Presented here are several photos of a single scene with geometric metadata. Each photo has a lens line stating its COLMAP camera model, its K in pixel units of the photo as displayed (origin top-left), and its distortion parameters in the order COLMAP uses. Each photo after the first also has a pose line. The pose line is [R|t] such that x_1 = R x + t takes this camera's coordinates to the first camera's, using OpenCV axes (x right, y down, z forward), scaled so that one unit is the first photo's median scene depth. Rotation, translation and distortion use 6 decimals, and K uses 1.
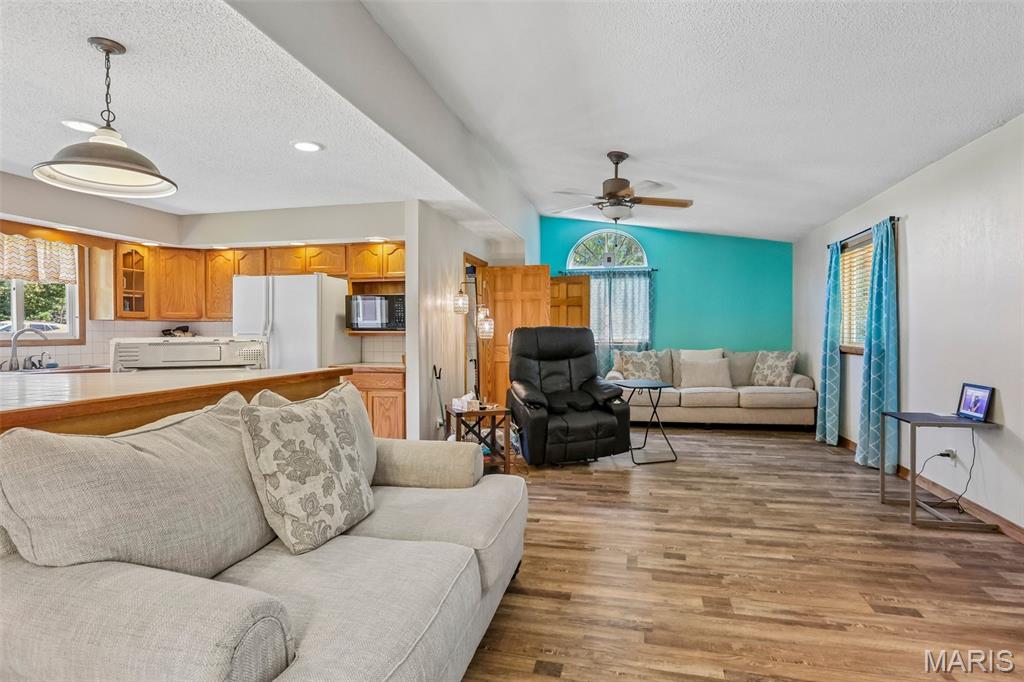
lens RADIAL K [[529.4, 0, 517.4], [0, 529.4, 339.5], [0, 0, 1]] dist [-0.002057, -0.000197]
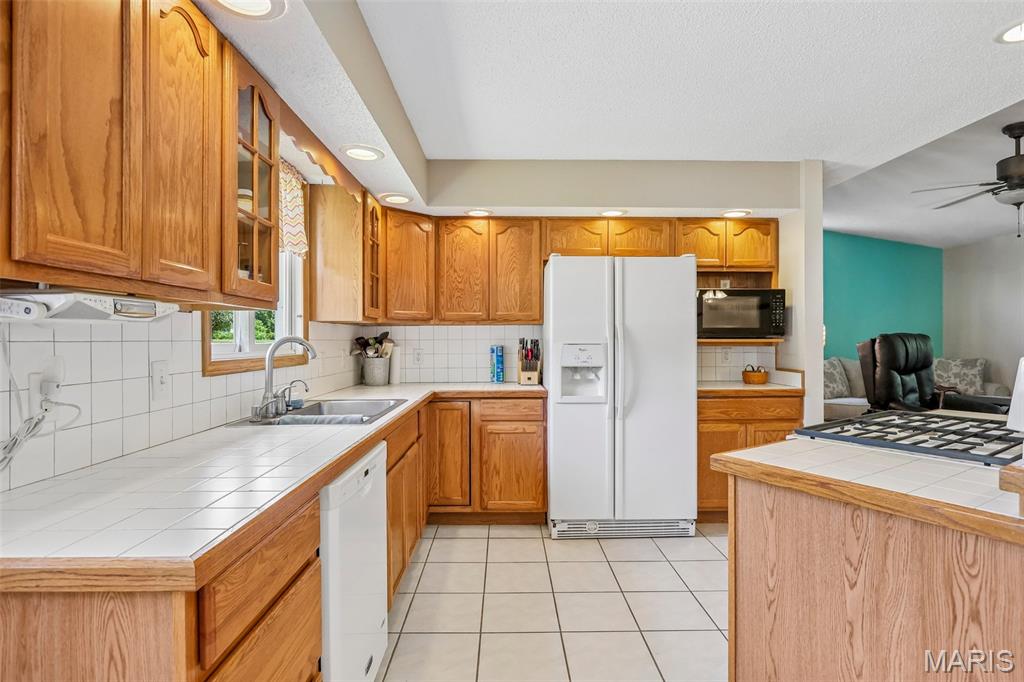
lens RADIAL K [[505.6, 0, 512.0], [0, 505.6, 341.0], [0, 0, 1]] dist [-0.011367, 0.001243]
pose [[0.970944, -0.003090, 0.239286, -0.671884], [0.005534, 0.999939, -0.009543, -0.008262], [-0.239242, 0.010589, 0.970902, 0.375796]]
